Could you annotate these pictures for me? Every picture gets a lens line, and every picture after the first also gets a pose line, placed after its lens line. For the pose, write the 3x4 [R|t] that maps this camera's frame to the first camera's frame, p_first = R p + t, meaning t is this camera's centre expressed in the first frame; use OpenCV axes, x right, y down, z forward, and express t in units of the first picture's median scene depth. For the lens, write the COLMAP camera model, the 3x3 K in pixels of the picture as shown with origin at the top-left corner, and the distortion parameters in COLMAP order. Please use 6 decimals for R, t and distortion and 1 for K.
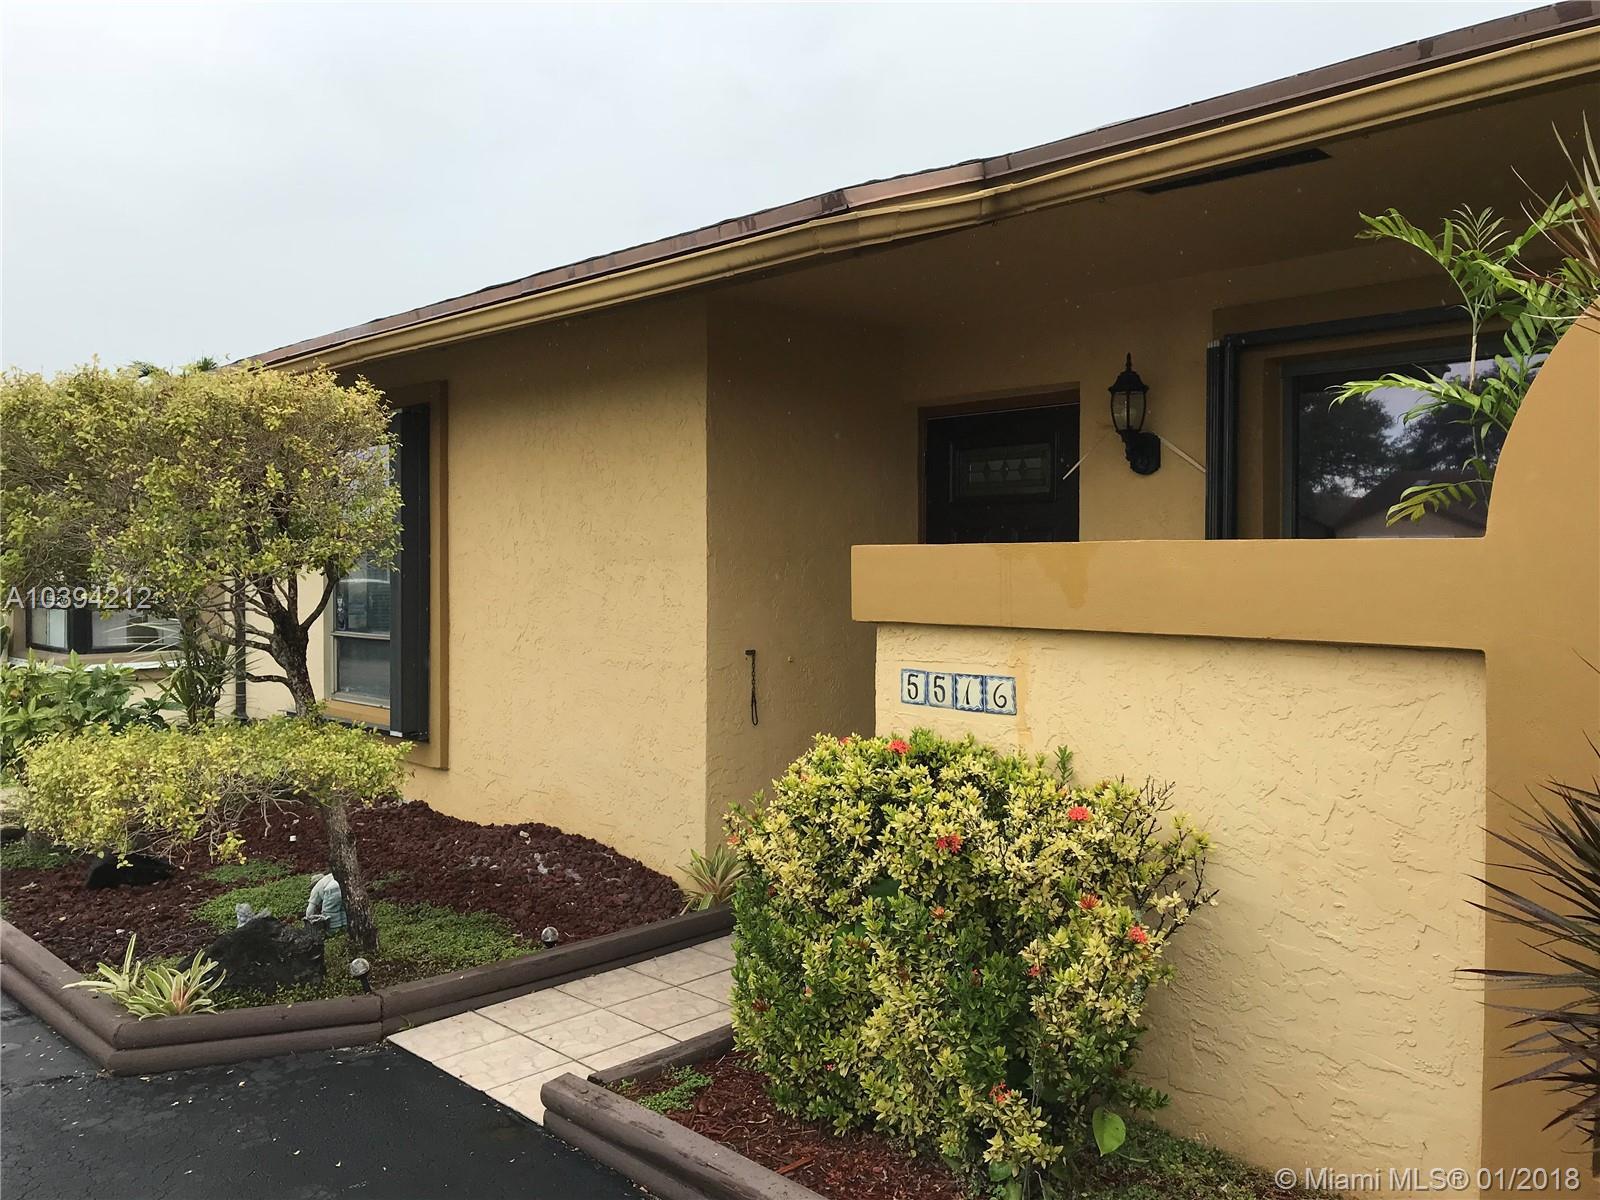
lens RADIAL K [[1315.7, 0, 793.5], [0, 1315.7, 602.0], [0, 0, 1]] dist [0.032883, -0.038821]
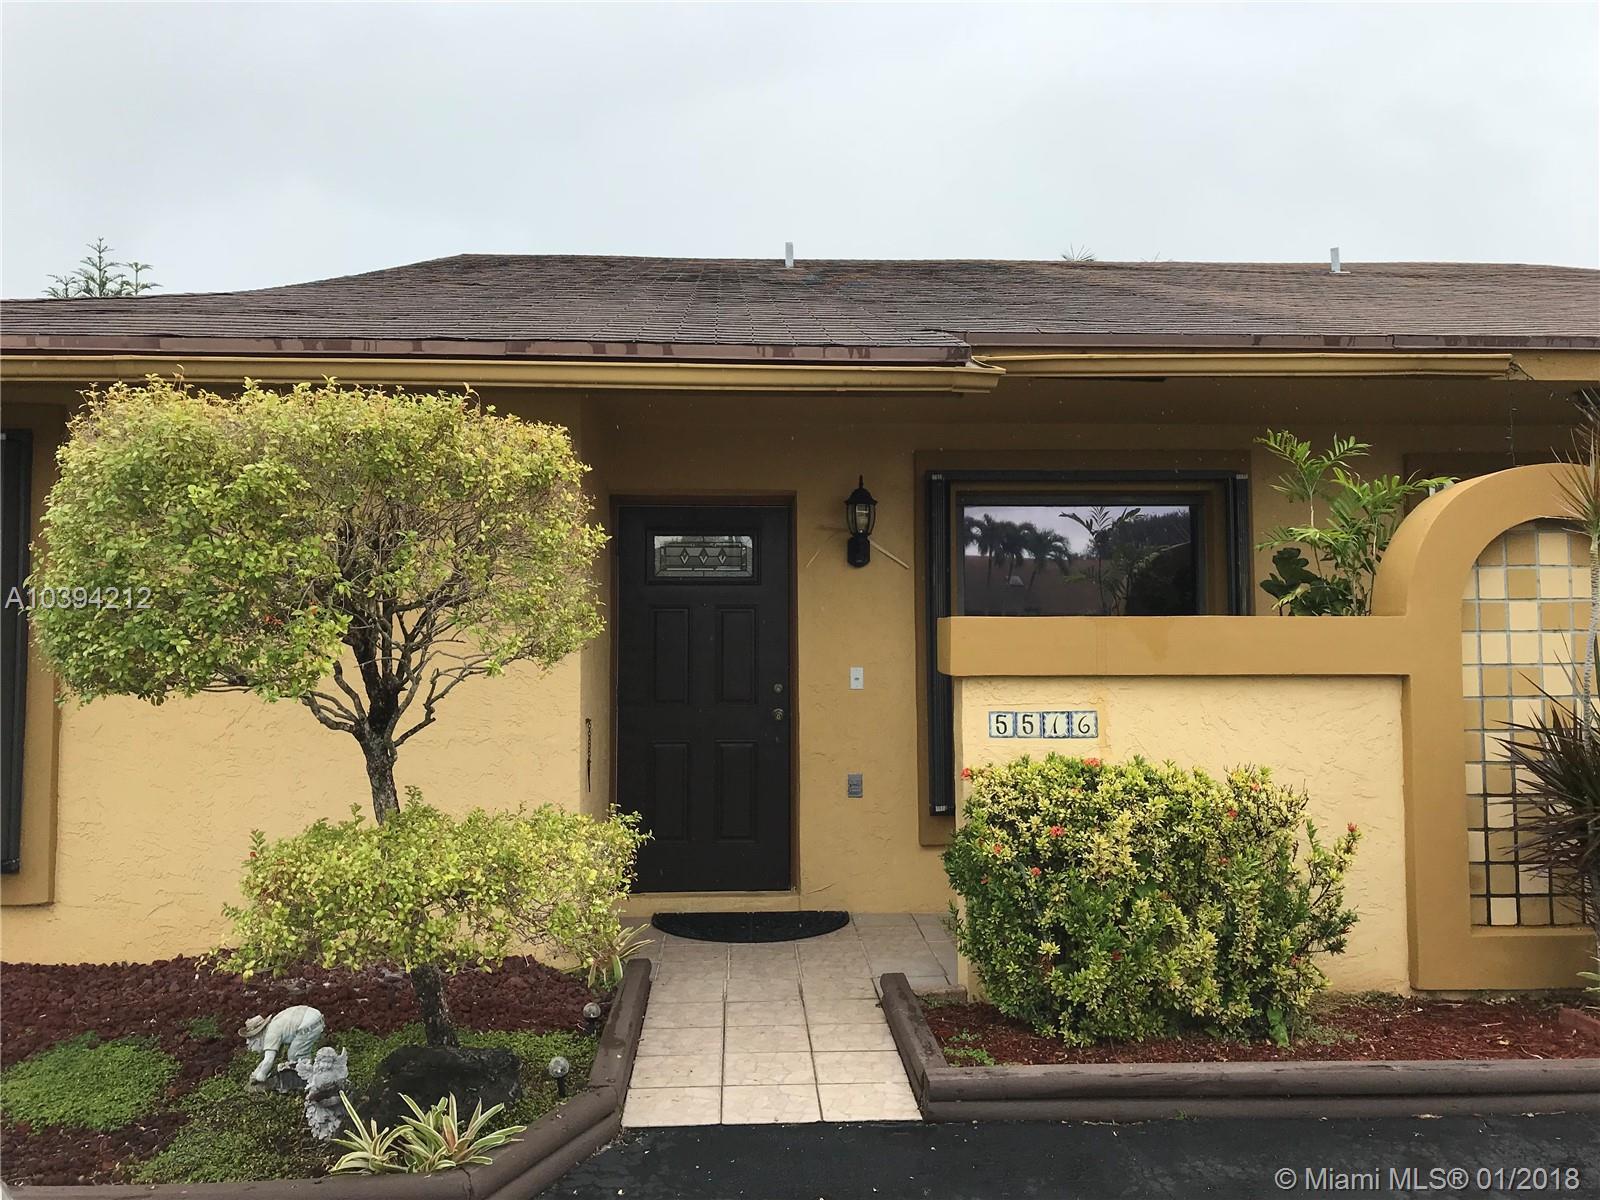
lens RADIAL K [[1315.7, 0, 787.8], [0, 1315.7, 597.8], [0, 0, 1]] dist [0.032883, -0.038821]
pose [[0.651601, 0.026577, 0.758096, -1.079056], [0.026599, 0.997971, -0.057849, 0.008255], [-0.758095, 0.057858, 0.649572, 0.300411]]
